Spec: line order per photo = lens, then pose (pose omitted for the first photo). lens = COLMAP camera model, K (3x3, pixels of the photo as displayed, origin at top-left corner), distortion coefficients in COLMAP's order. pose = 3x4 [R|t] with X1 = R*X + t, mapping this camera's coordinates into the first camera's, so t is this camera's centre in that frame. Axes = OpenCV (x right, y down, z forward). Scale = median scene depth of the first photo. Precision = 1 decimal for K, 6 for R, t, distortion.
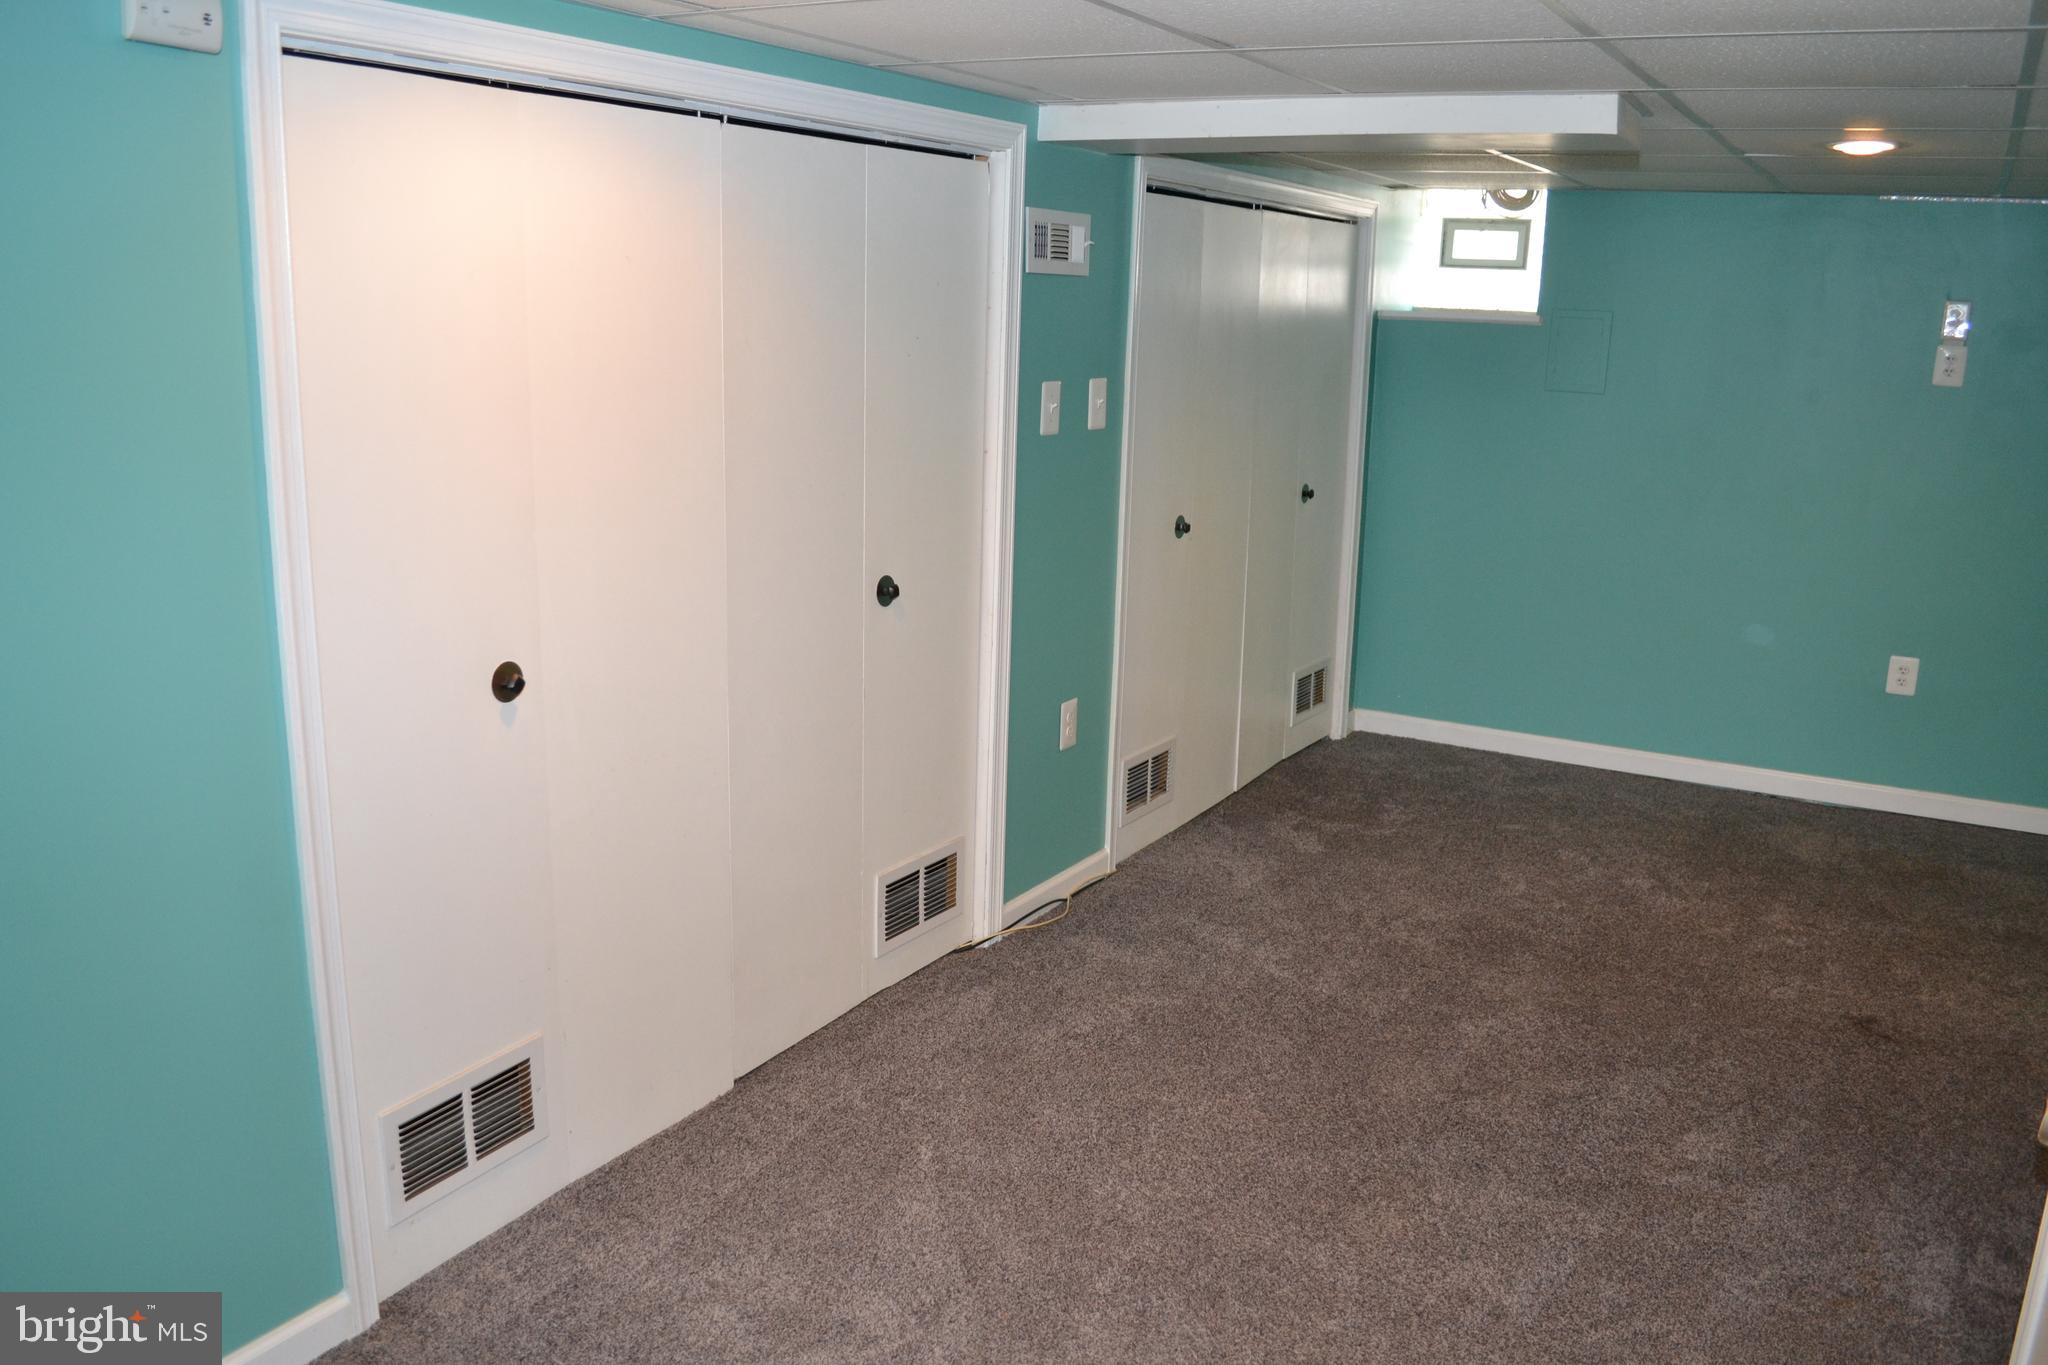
lens RADIAL K [[1626.3, 0, 1013.4], [0, 1626.3, 668.9], [0, 0, 1]] dist [-0.077458, 0.007166]
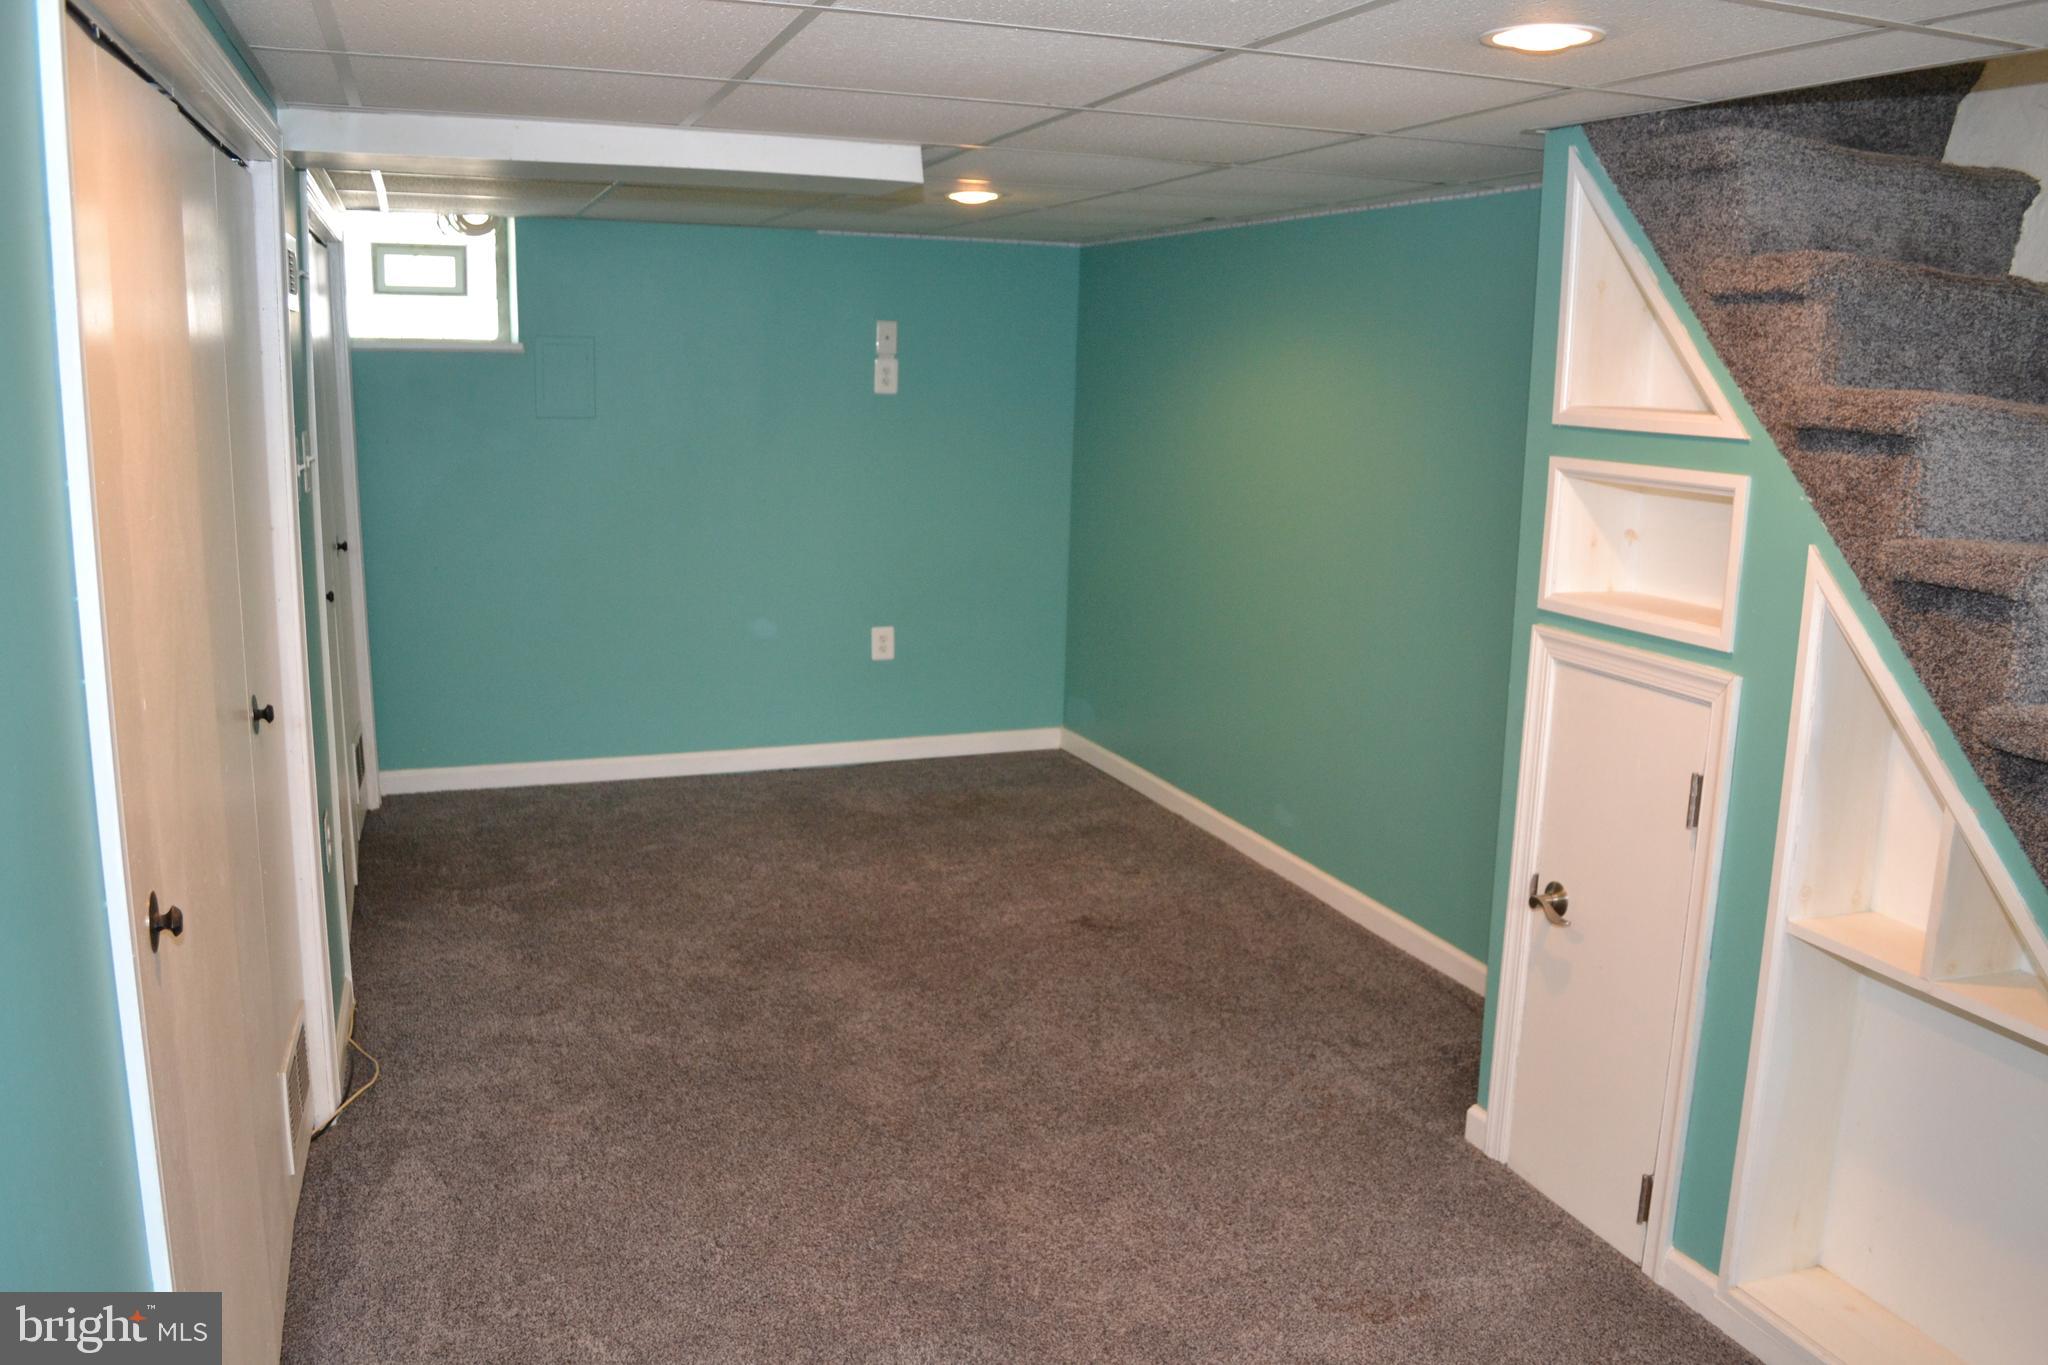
lens RADIAL K [[1626.3, 0, 1010.2], [0, 1626.3, 694.8], [0, 0, 1]] dist [-0.077458, 0.007166]
pose [[0.650827, -0.170178, 0.739908, -0.275407], [0.165309, 0.982937, 0.080669, -0.040750], [-0.741011, 0.069812, 0.667854, 0.142008]]
